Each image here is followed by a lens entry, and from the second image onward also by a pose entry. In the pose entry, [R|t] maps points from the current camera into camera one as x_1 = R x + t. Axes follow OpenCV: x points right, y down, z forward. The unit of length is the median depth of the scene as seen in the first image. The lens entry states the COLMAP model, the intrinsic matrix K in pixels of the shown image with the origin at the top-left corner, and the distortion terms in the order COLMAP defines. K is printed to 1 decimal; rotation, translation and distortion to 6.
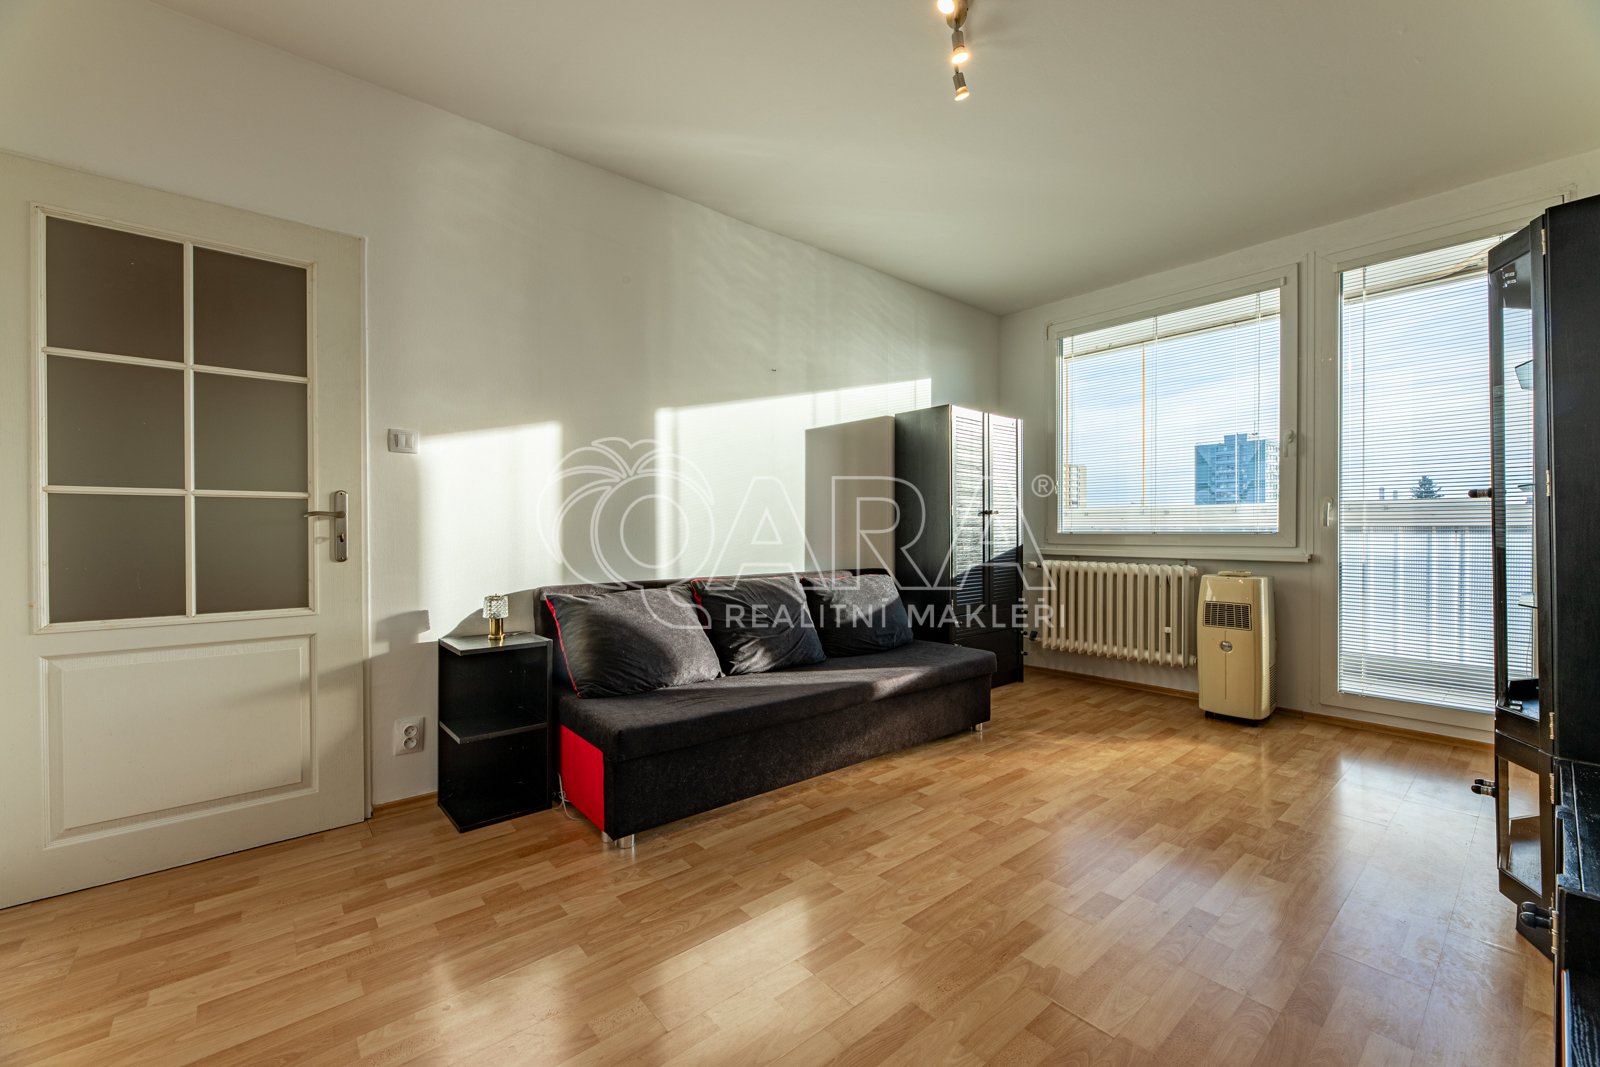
lens RADIAL K [[639.8, 0, 798.1], [0, 639.8, 534.5], [0, 0, 1]] dist [-0.004218, -0.000442]
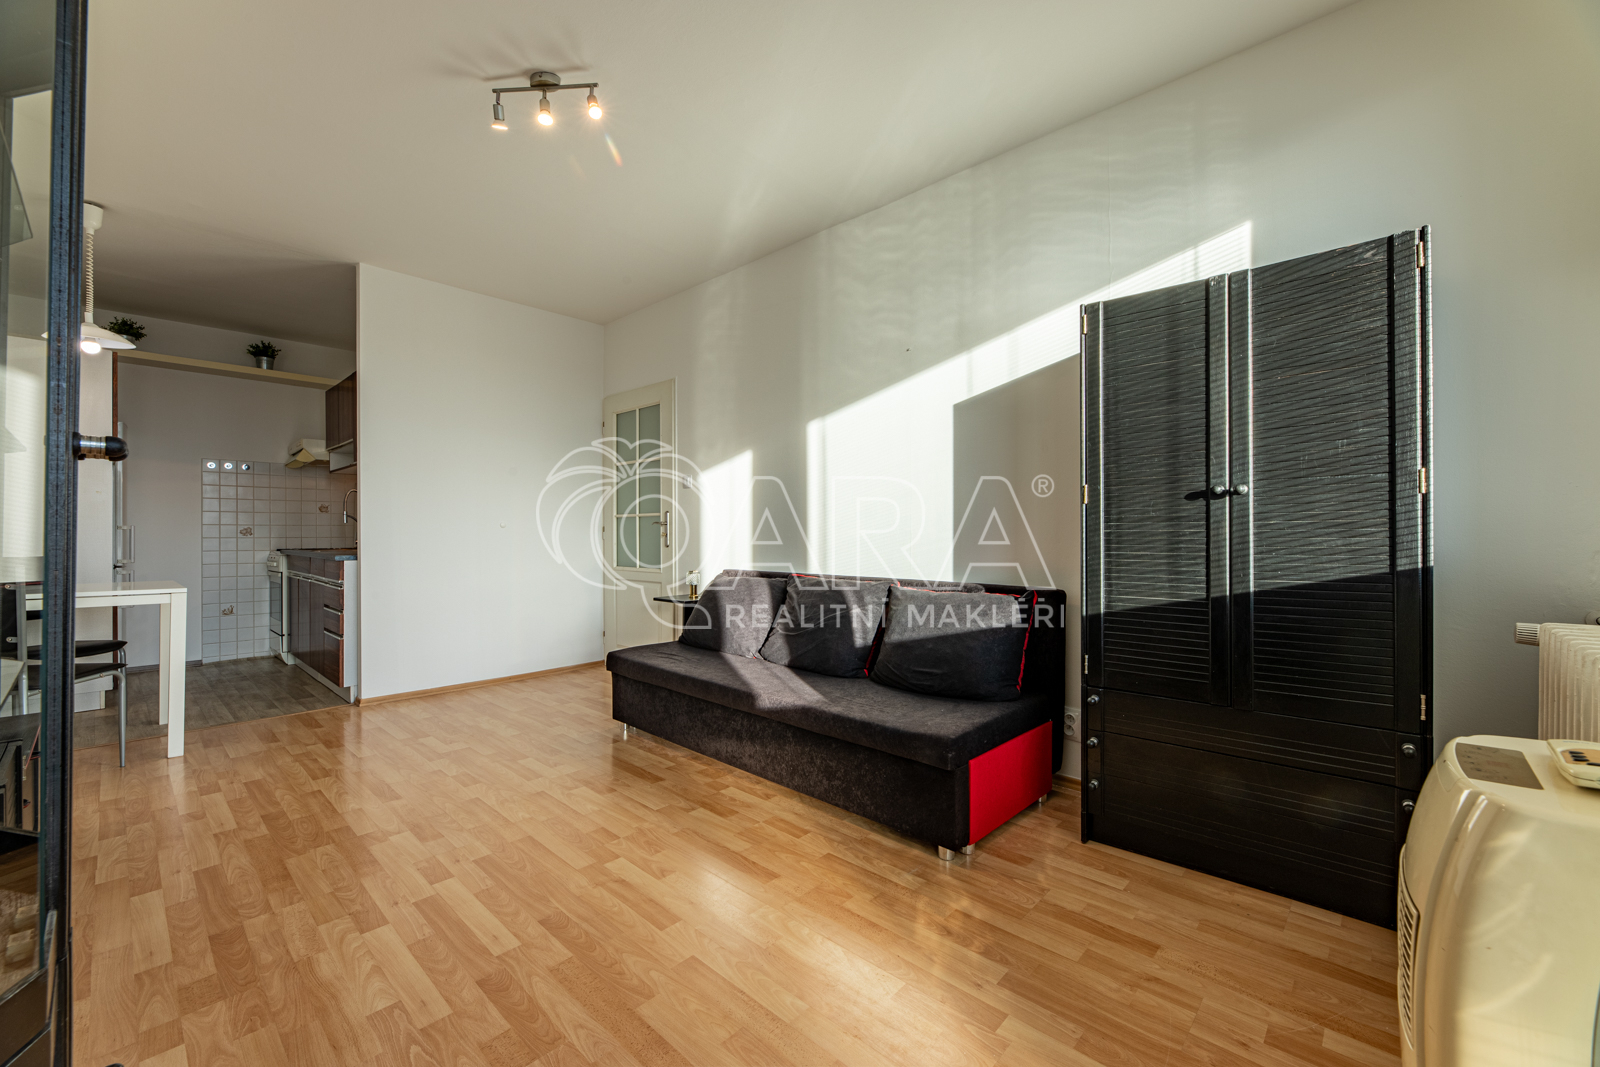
lens RADIAL K [[639.8, 0, 807.9], [0, 639.8, 529.4], [0, 0, 1]] dist [-0.004218, -0.000442]
pose [[0.129745, -0.003016, -0.991543, 1.208758], [-0.005629, 0.999977, -0.003778, -0.006761], [0.991531, 0.006072, 0.129725, 1.093077]]
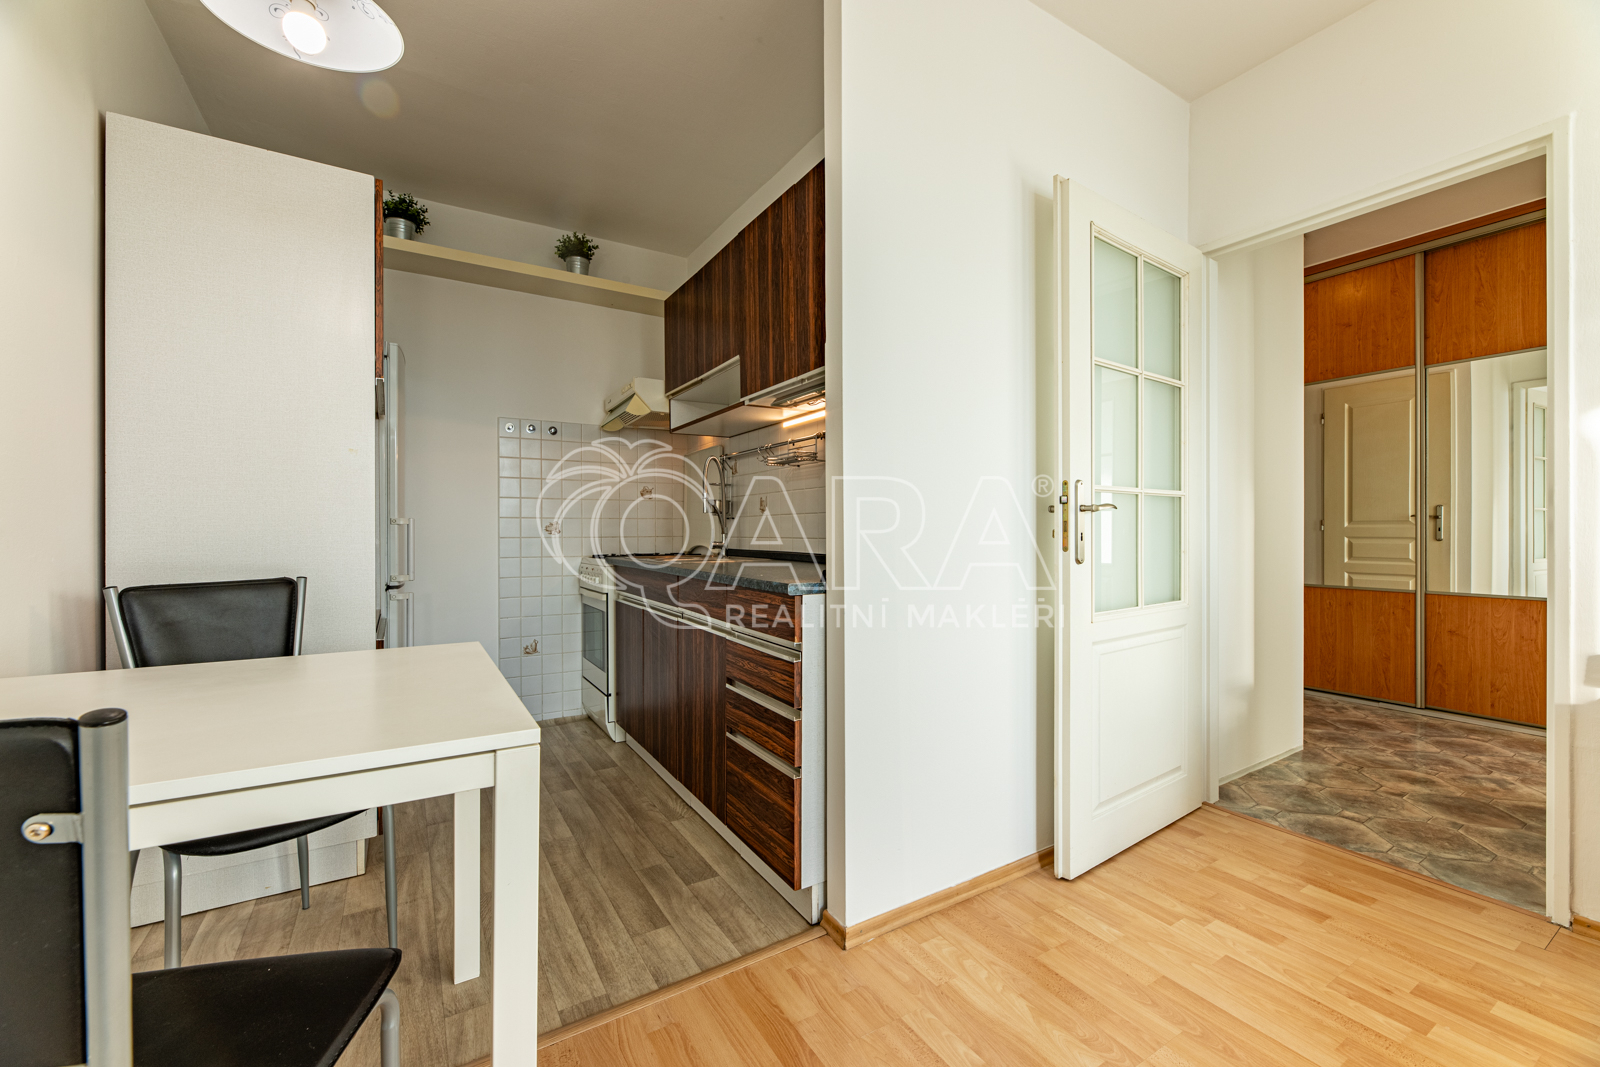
lens RADIAL K [[639.8, 0, 799.8], [0, 639.8, 528.2], [0, 0, 1]] dist [-0.004218, -0.000442]
pose [[-0.152693, -0.001083, -0.988273, 0.154442], [-0.003699, 0.999993, -0.000525, 0.002425], [0.988267, 0.003575, -0.152696, 0.255129]]
